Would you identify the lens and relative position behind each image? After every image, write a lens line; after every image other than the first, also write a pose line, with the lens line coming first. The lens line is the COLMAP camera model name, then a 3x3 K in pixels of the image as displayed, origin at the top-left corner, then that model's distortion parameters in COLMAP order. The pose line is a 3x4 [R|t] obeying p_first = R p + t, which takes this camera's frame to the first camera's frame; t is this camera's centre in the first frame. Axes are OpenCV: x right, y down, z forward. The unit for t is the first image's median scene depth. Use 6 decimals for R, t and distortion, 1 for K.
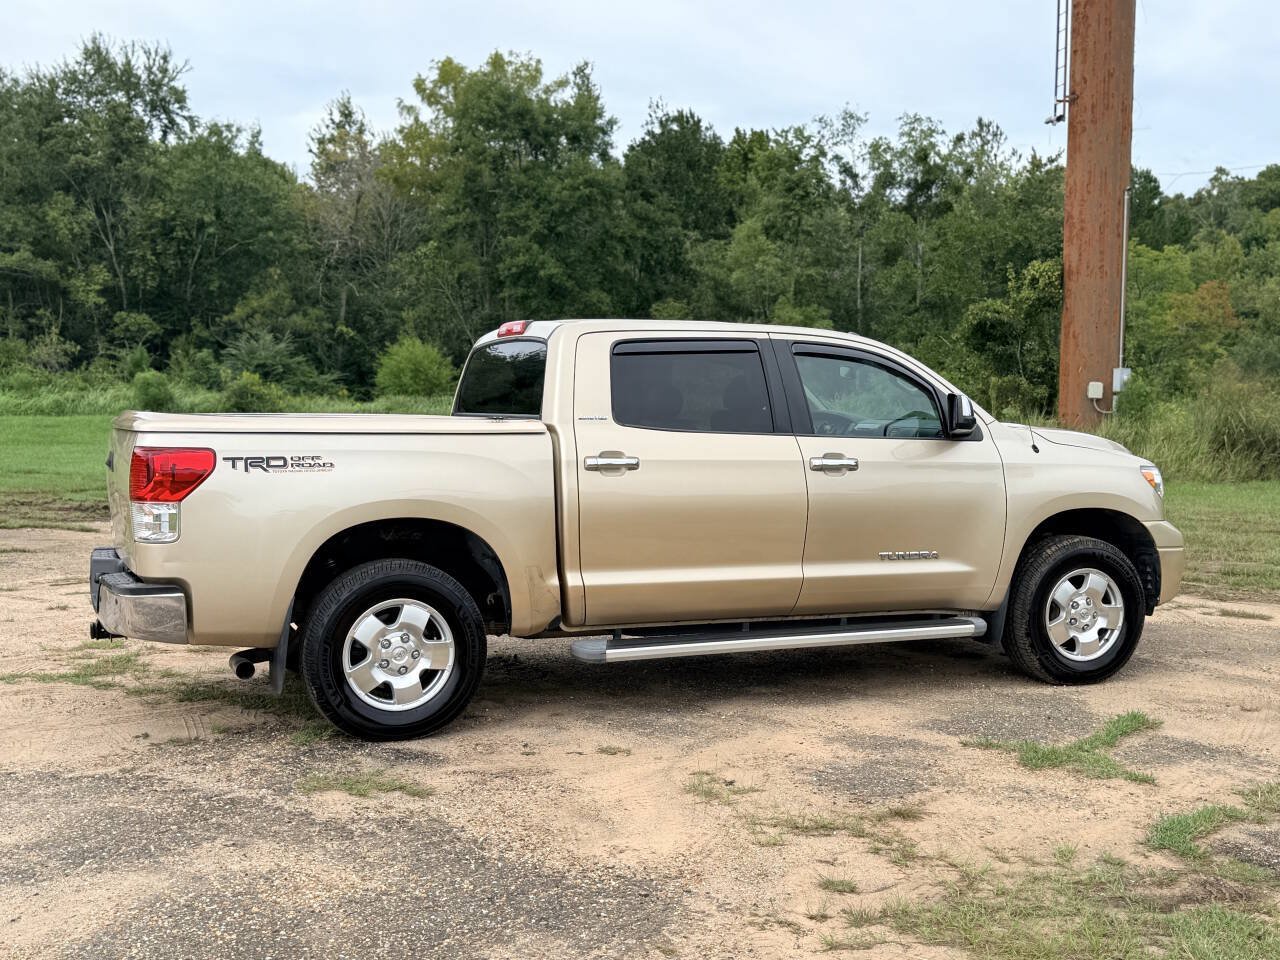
lens RADIAL K [[1455.1, 0, 641.3], [0, 1455.1, 484.3], [0, 0, 1]] dist [0.080623, 0.000000]
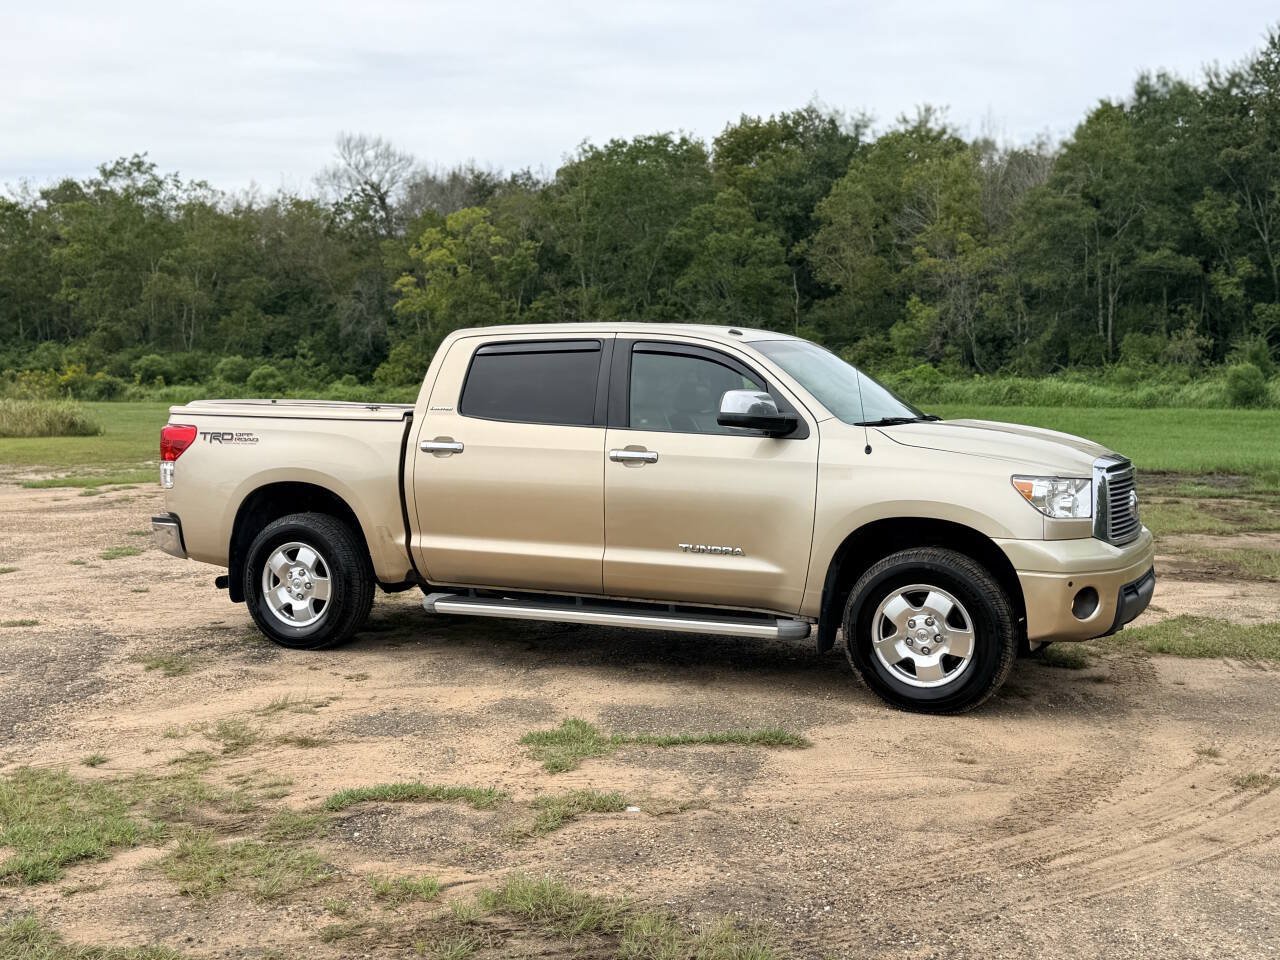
lens RADIAL K [[1455.1, 0, 642.5], [0, 1455.1, 488.5], [0, 0, 1]] dist [0.080623, 0.000000]
pose [[0.678679, 0.051739, -0.732611, 0.234862], [-0.046145, 0.998549, 0.027773, -0.005142], [0.732984, 0.014958, 0.680081, 0.074078]]
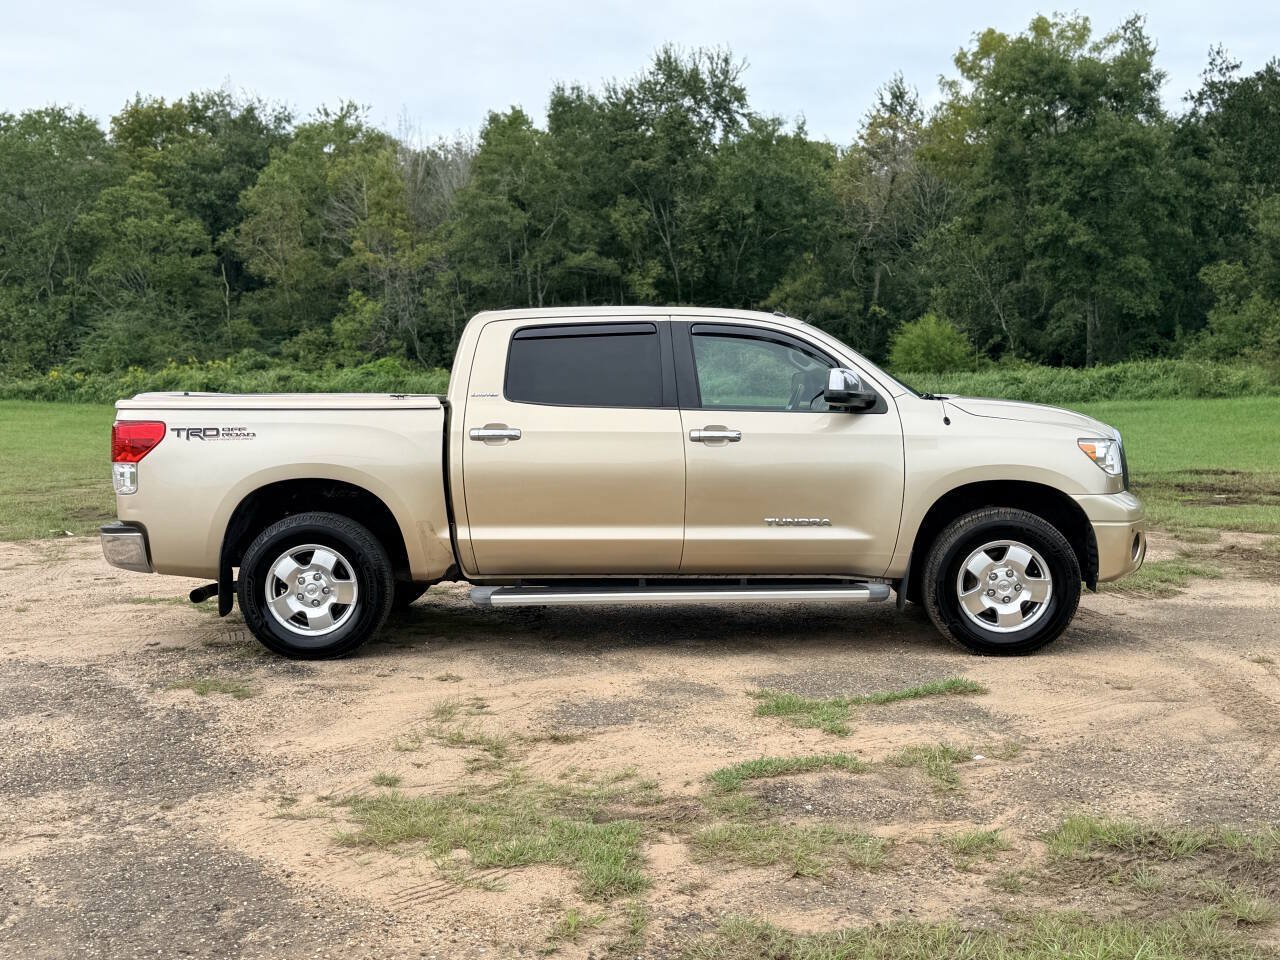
lens RADIAL K [[1455.1, 0, 639.5], [0, 1455.1, 488.0], [0, 0, 1]] dist [0.080623, 0.000000]
pose [[0.918565, 0.014823, -0.394992, 0.130877], [-0.008112, 0.999793, 0.018654, 0.001396], [0.395187, -0.013931, 0.918495, -0.003516]]
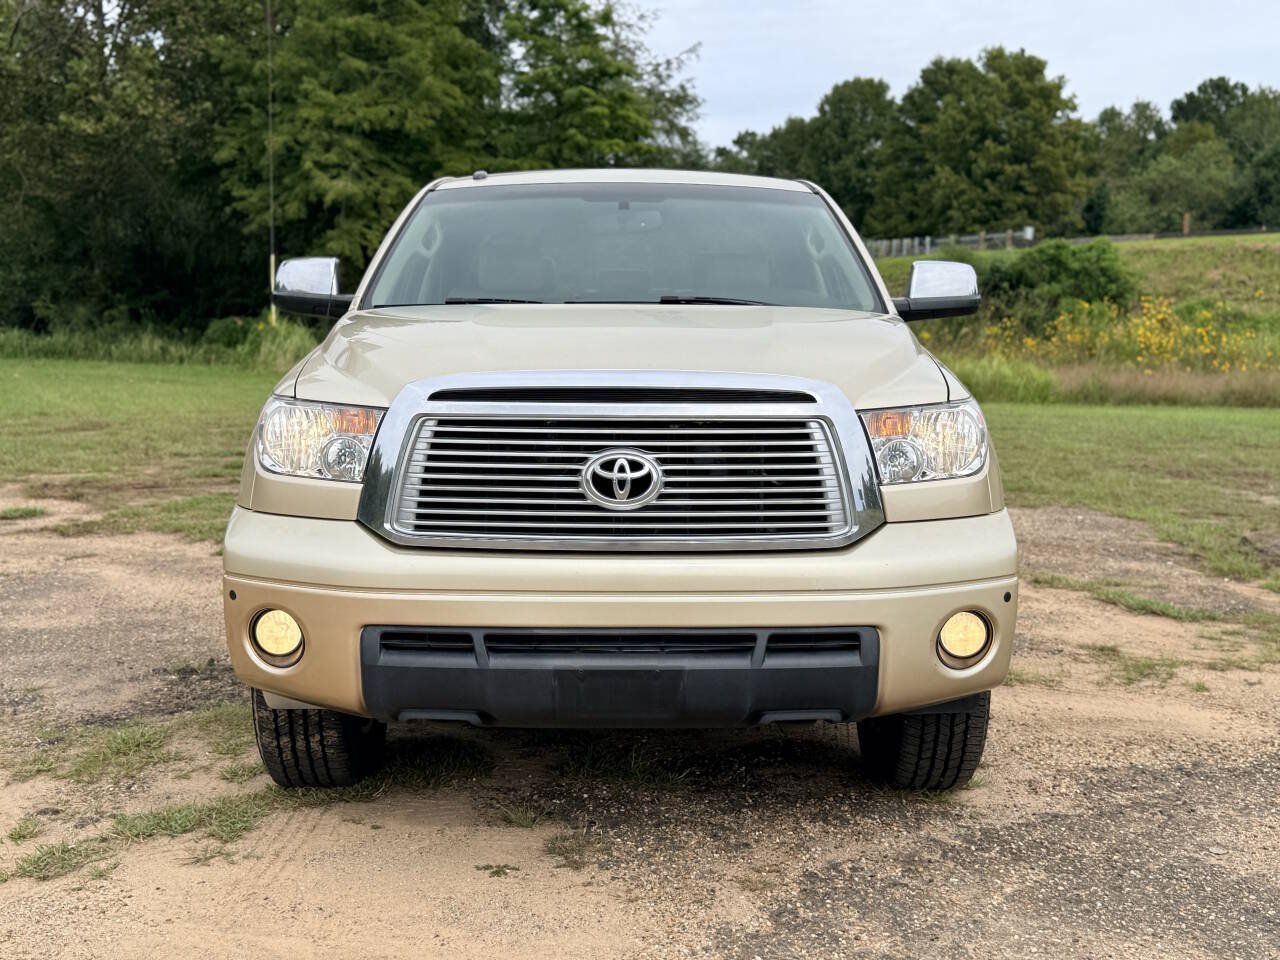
lens RADIAL K [[1424.0, 0, 638.9], [0, 1424.0, 471.9], [0, 0, 1]] dist [0.040714, 0.000000]
pose [[0.380538, -0.097977, 0.919560, -0.184702], [0.044869, 0.995157, 0.087464, -0.004741], [-0.923676, 0.007976, 0.383092, 0.174165]]
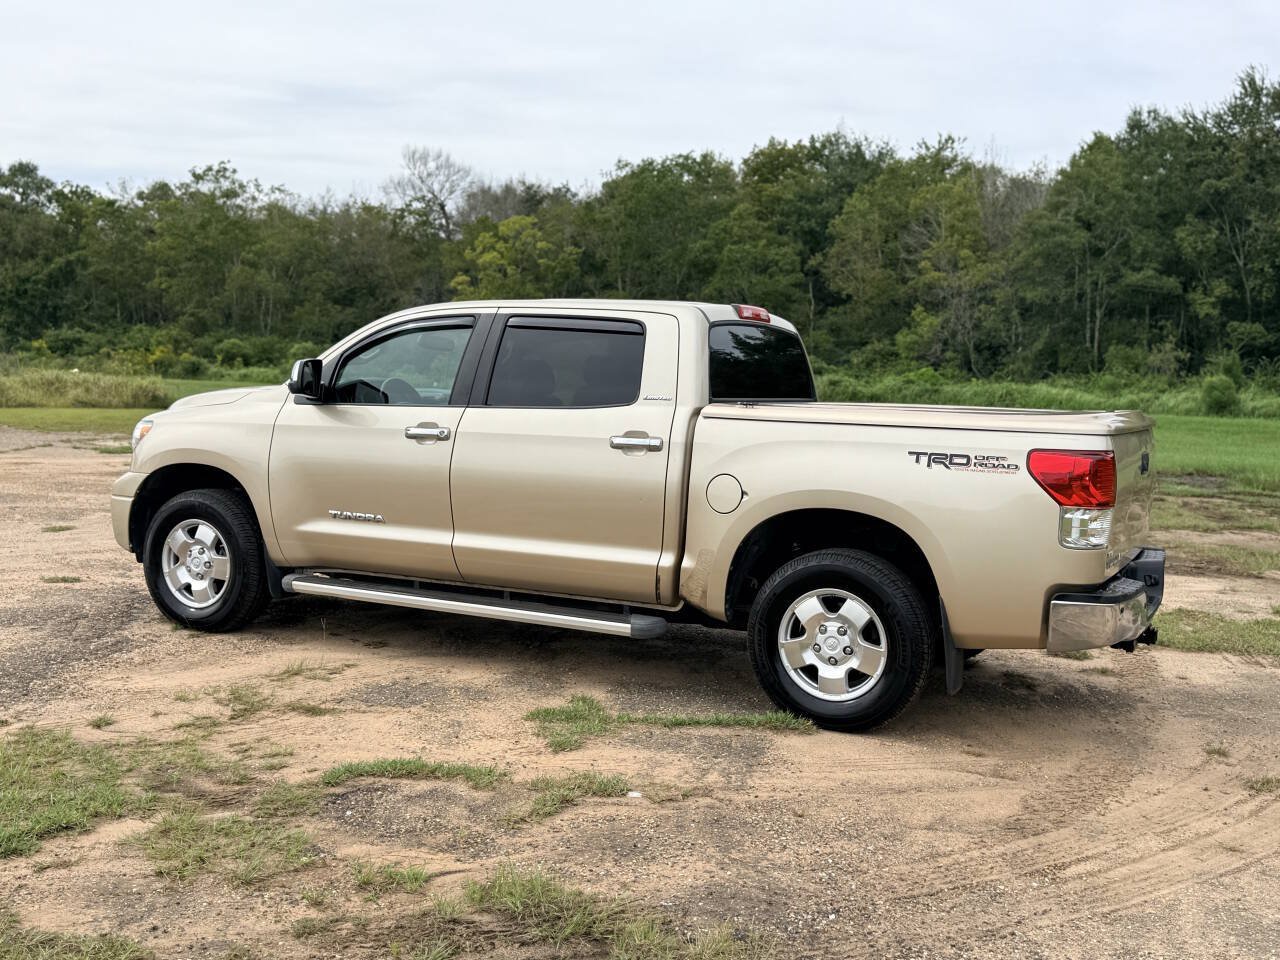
lens RADIAL K [[1303.6, 0, 643.4], [0, 1303.6, 482.4], [0, 0, 1]] dist [0.054397, 0.000000]
pose [[0.663030, 0.078700, -0.744444, 0.218126], [-0.077223, 0.996344, 0.036552, -0.003943], [0.744599, 0.033253, 0.666683, 0.092027]]
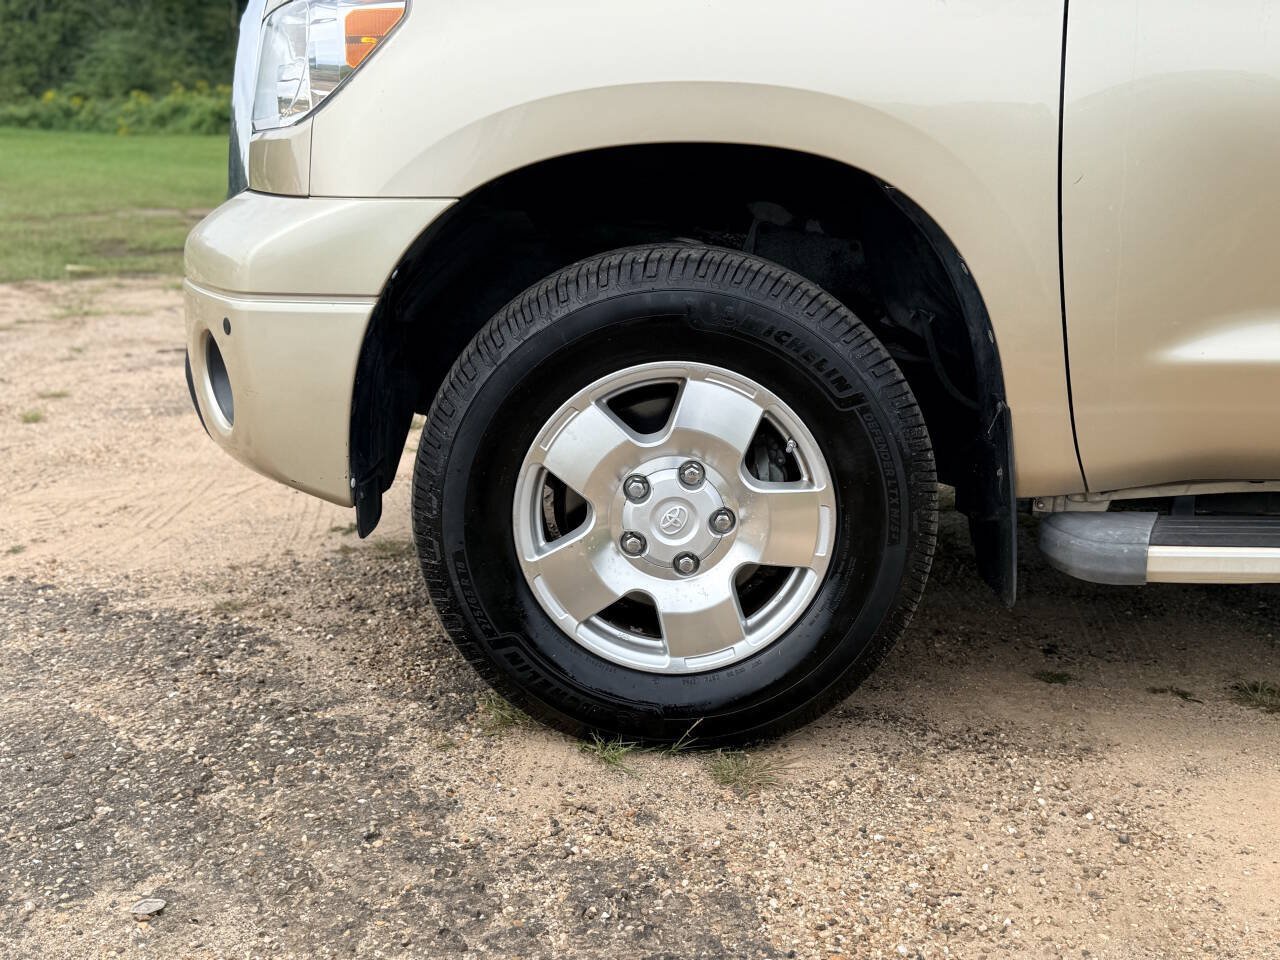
lens RADIAL K [[1455.1, 0, 633.4], [0, 1455.1, 482.4], [0, 0, 1]] dist [0.080623, 0.000000]
pose [[0.914790, 0.091646, -0.393395, -0.005832], [-0.021065, 0.983420, 0.180115, 0.012311], [0.403379, -0.156481, 0.901554, 0.128450]]
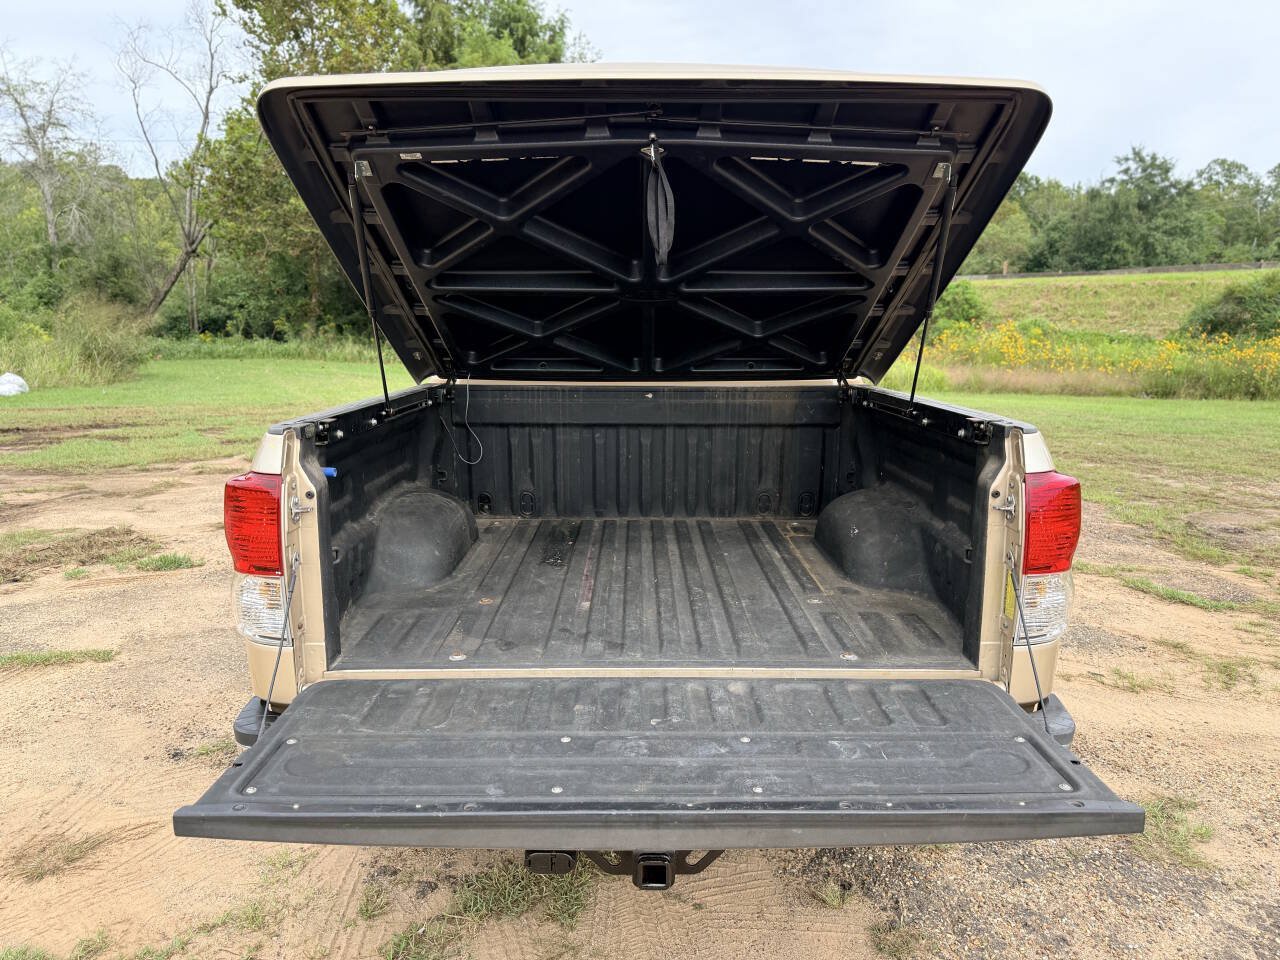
lens RADIAL K [[886.4, 0, 643.8], [0, 886.4, 491.1], [0, 0, 1]] dist [0.005773, -0.004637]
pose [[0.383808, -0.168271, 0.907952, -0.150023], [0.043930, 0.985471, 0.164067, -0.016939], [-0.922367, -0.023084, 0.385623, 0.220294]]
